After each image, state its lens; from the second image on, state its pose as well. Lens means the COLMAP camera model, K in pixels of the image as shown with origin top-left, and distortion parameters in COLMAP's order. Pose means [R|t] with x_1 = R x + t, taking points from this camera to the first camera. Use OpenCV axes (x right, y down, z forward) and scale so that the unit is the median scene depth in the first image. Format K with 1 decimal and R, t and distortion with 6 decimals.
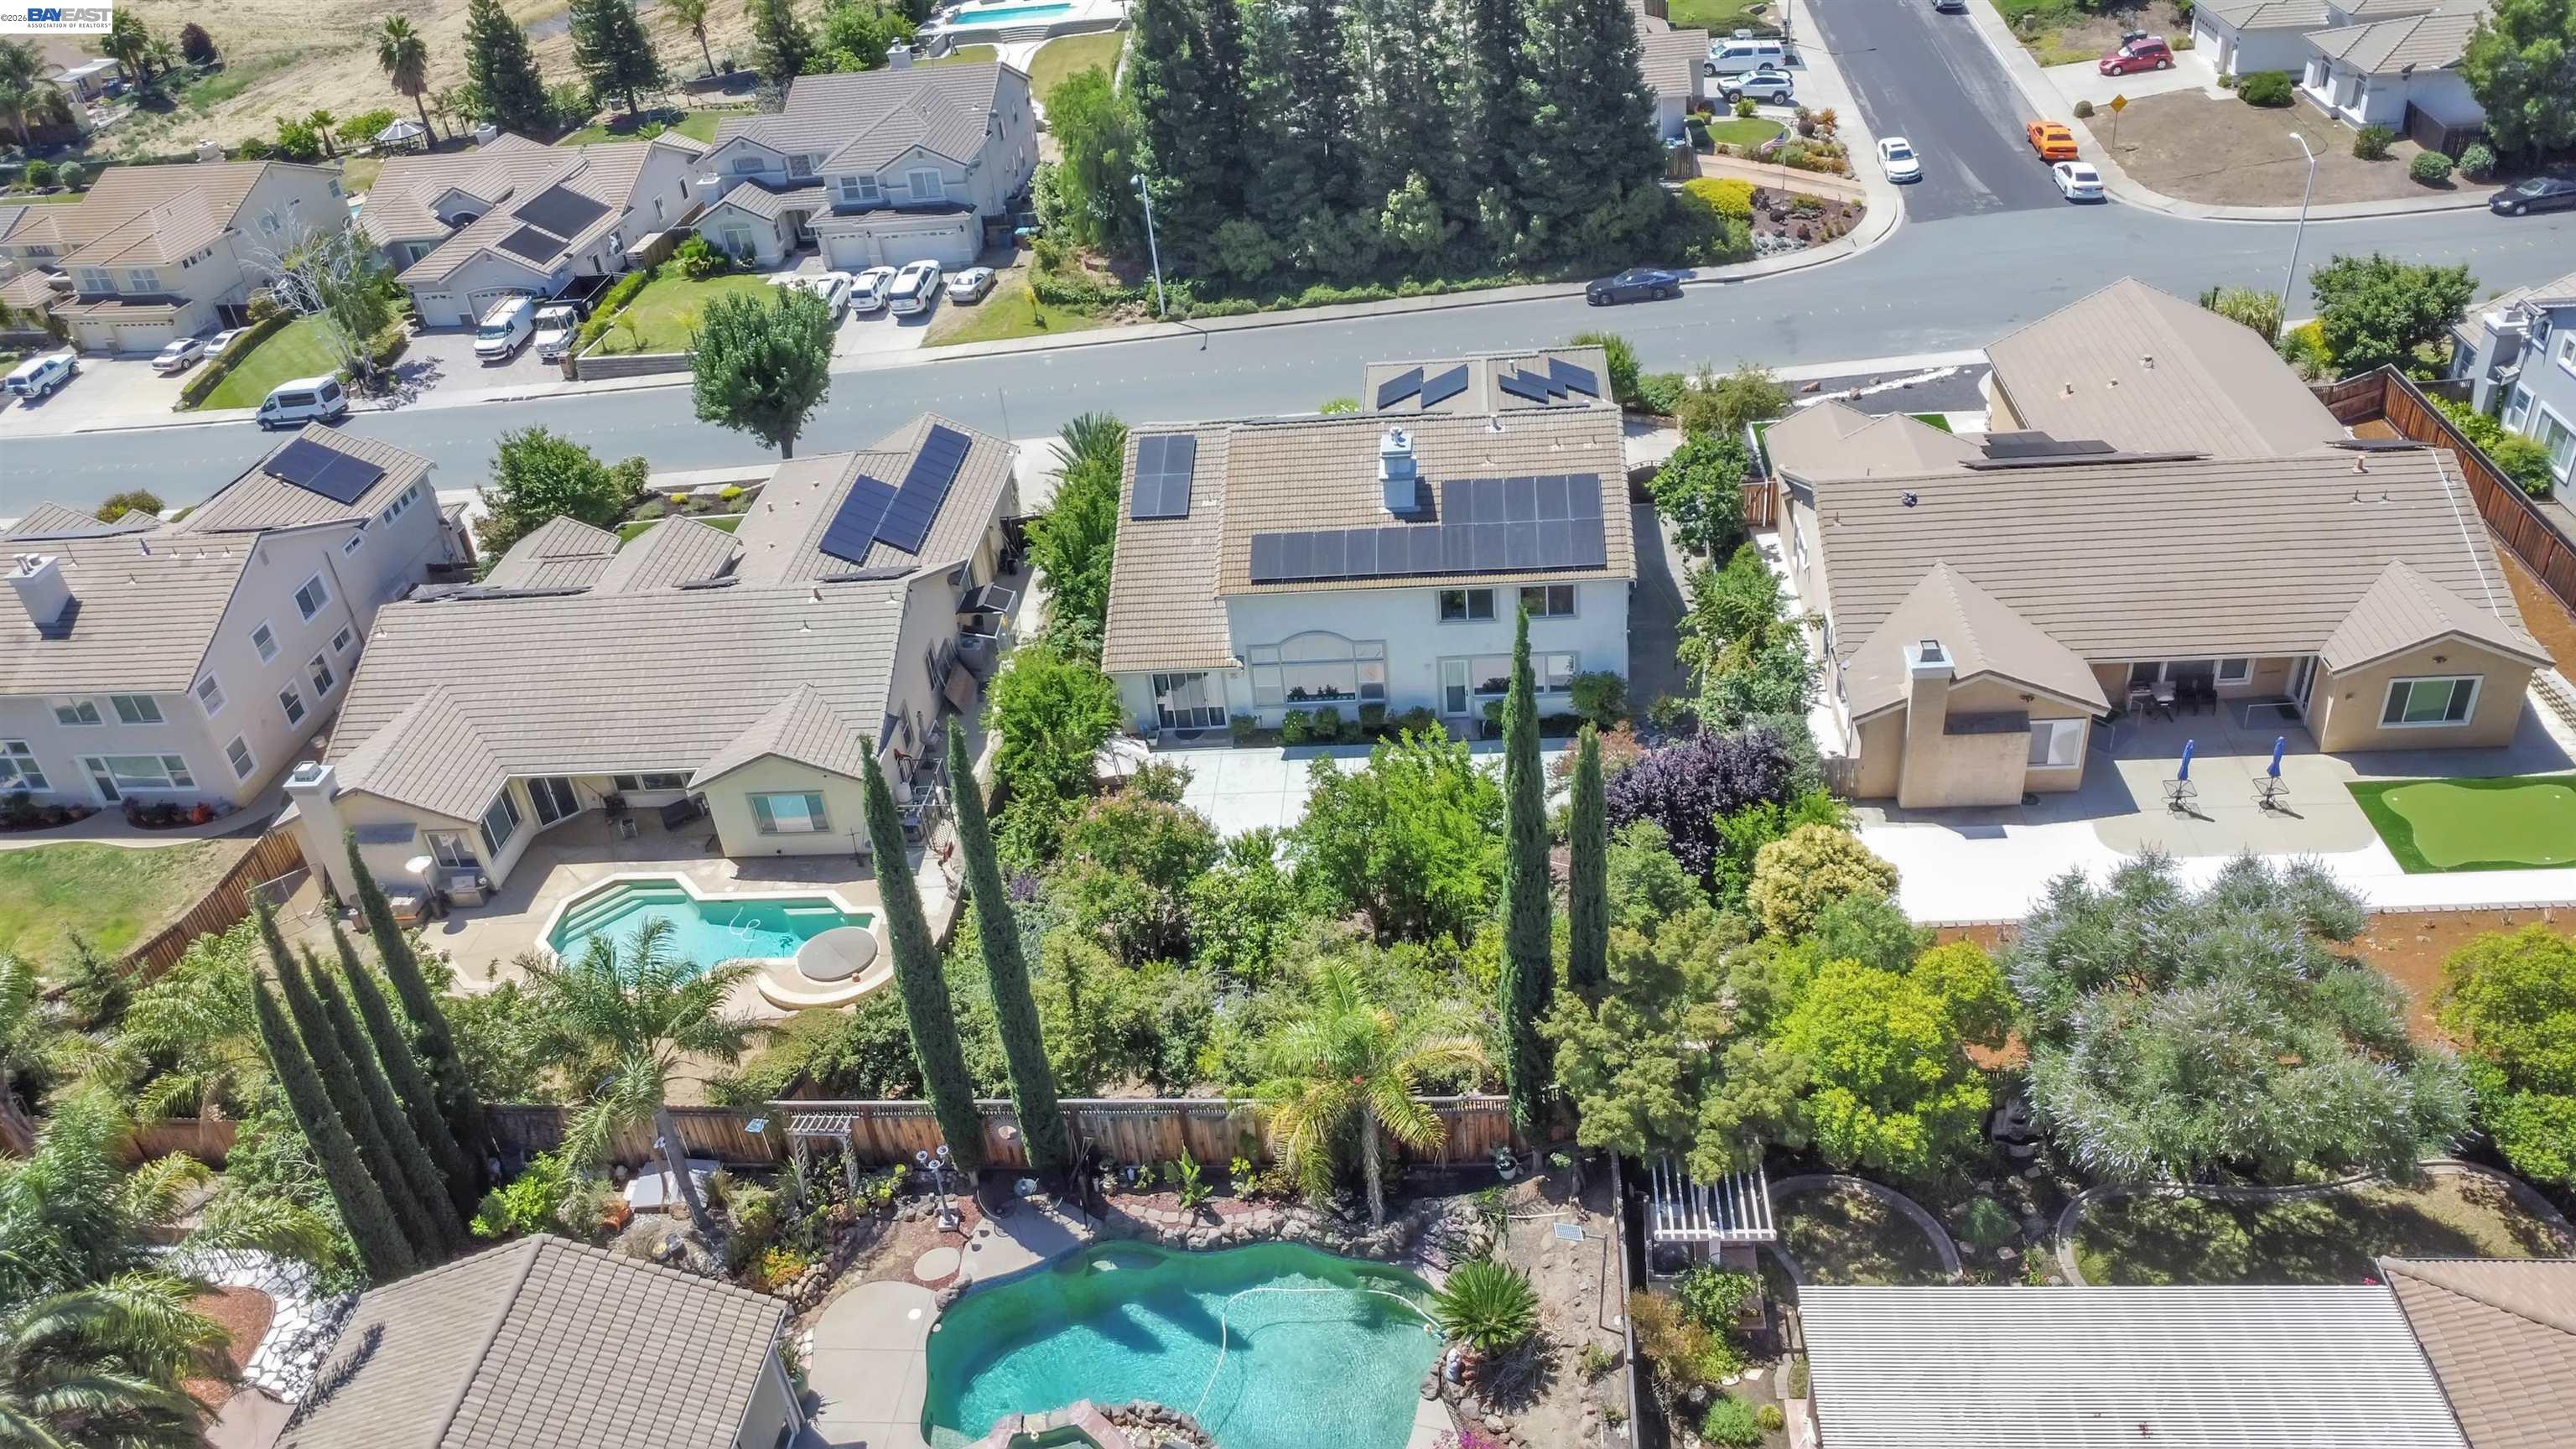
lens RADIAL K [[1836.1, 0, 1275.0], [0, 1836.1, 664.2], [0, 0, 1]] dist [-0.016946, -0.024887]
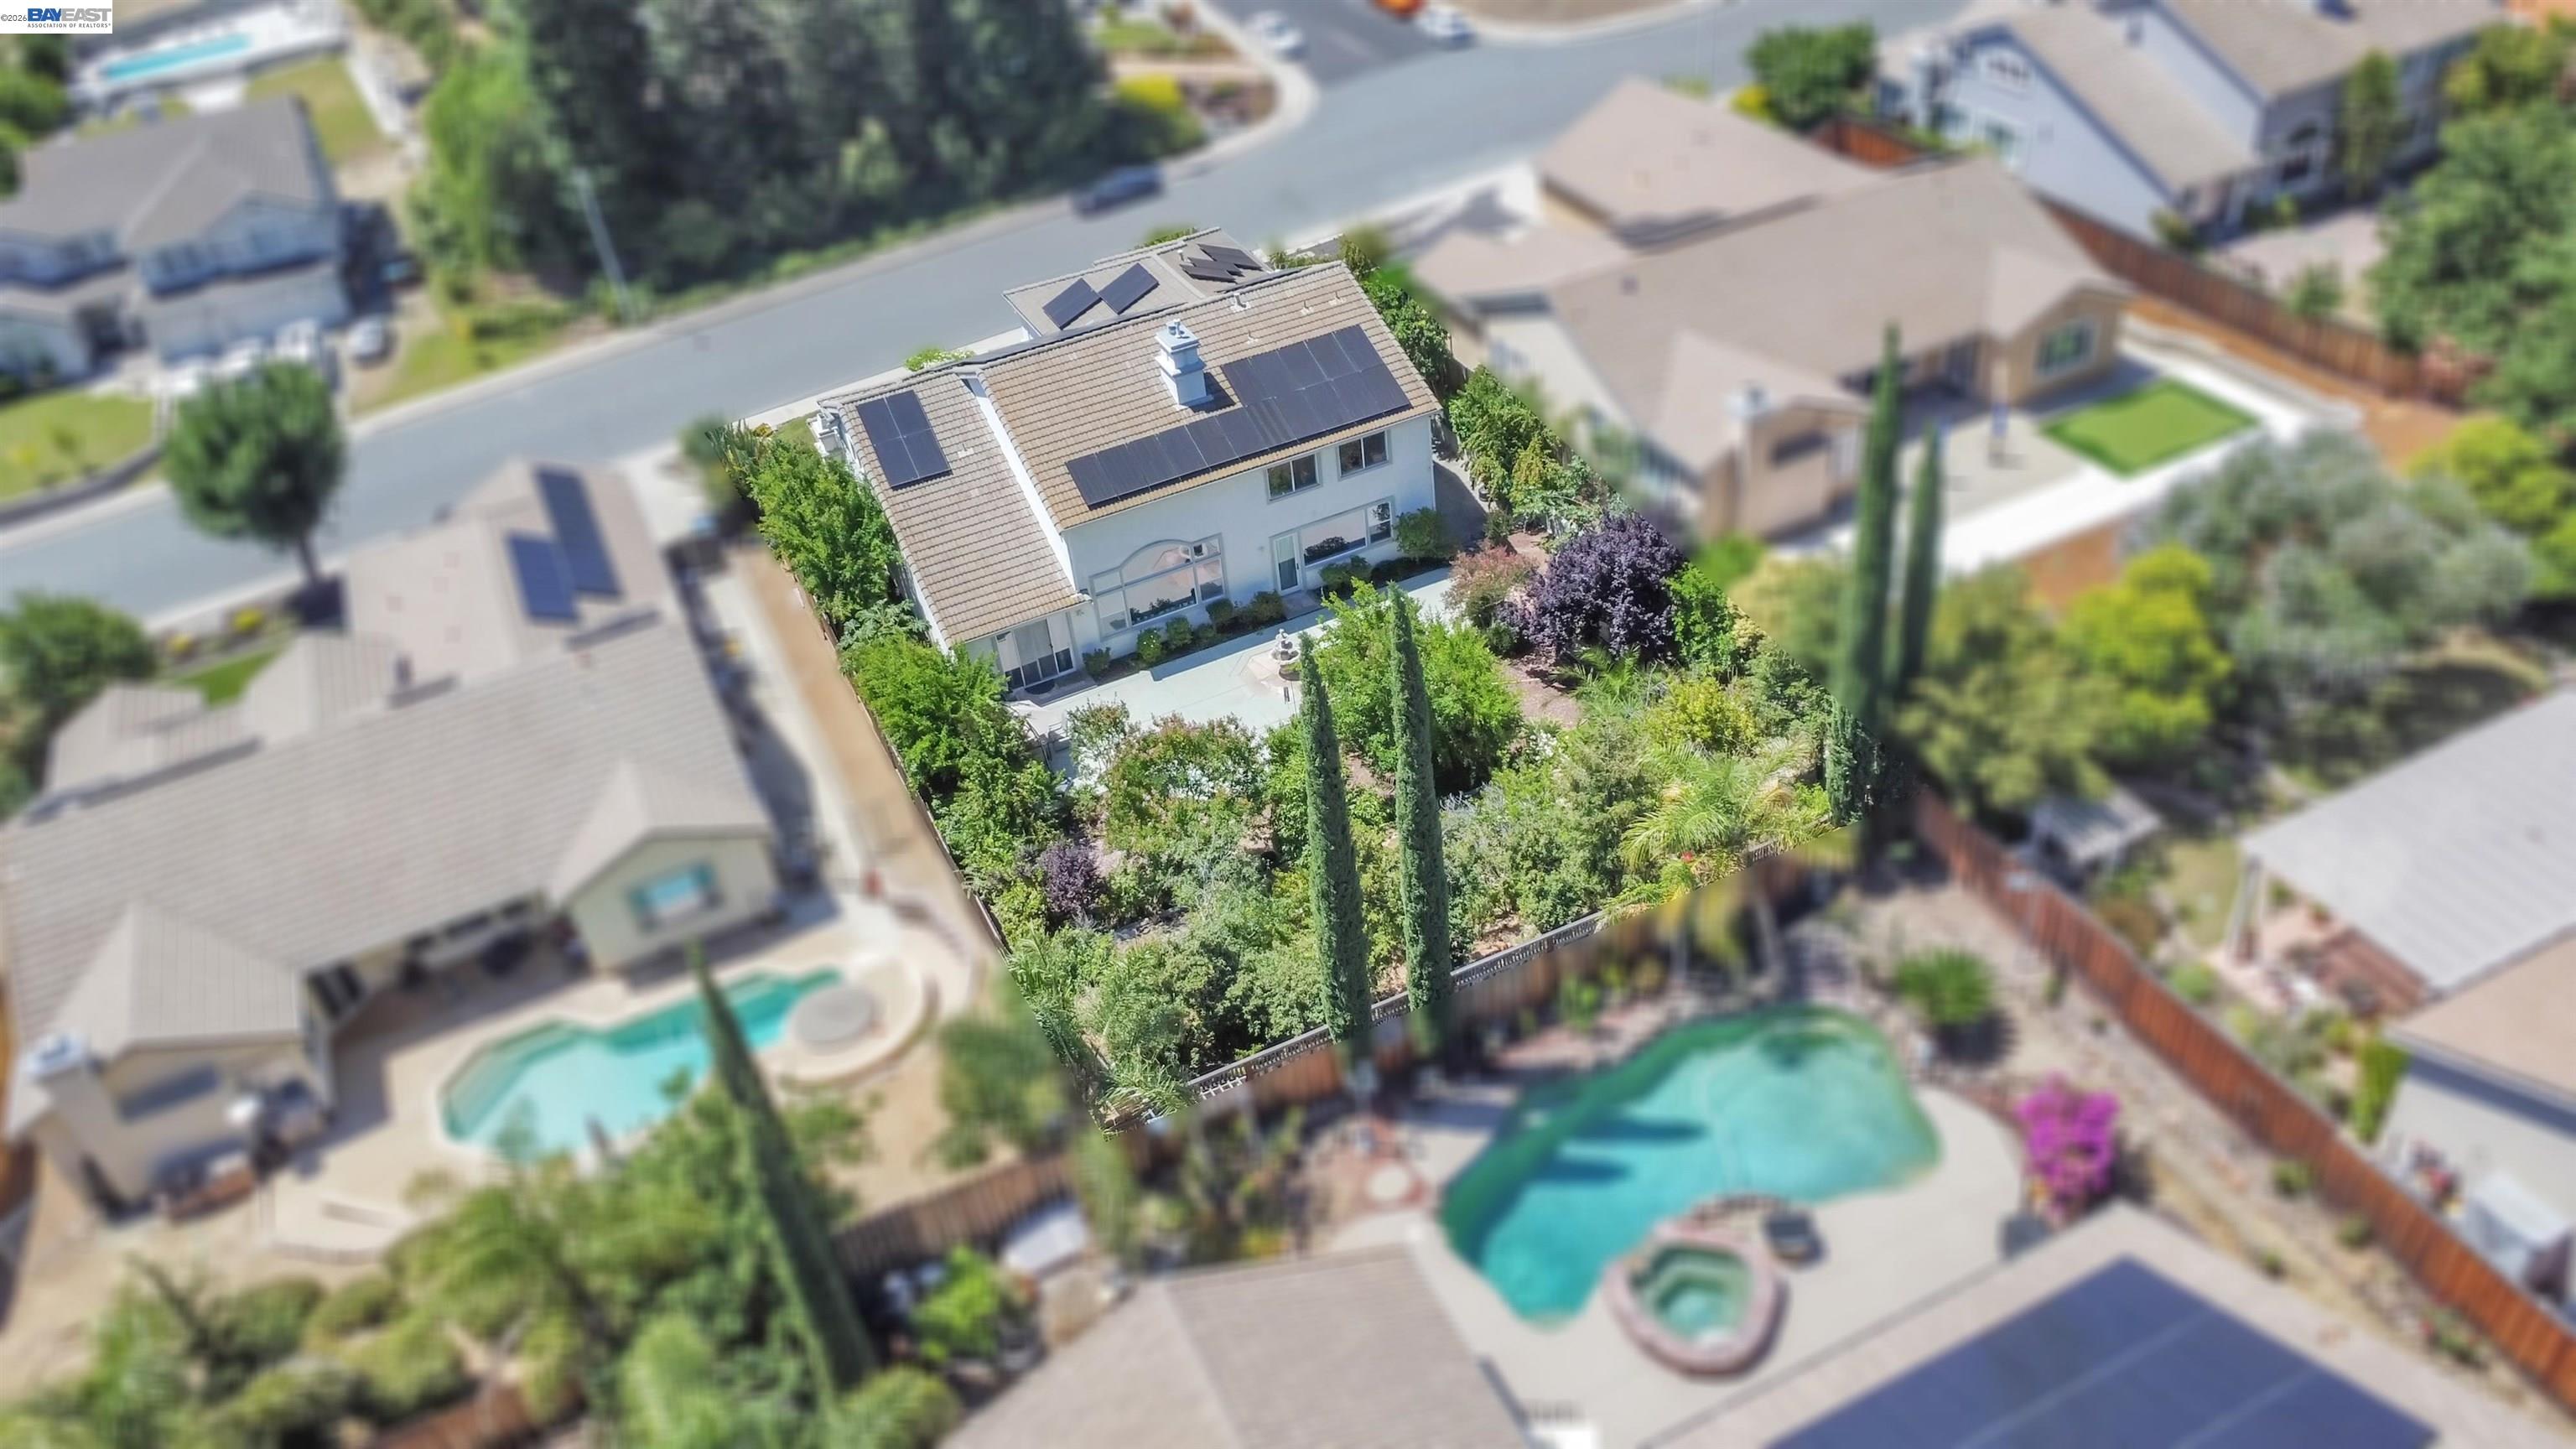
lens RADIAL K [[1836.1, 0, 1275.0], [0, 1836.1, 664.2], [0, 0, 1]] dist [-0.016946, -0.024887]
pose [[0.873122, -0.281485, 0.398025, -0.315990], [0.275796, 0.958453, 0.072827, -0.009191], [-0.401989, 0.046187, 0.914479, 0.085850]]
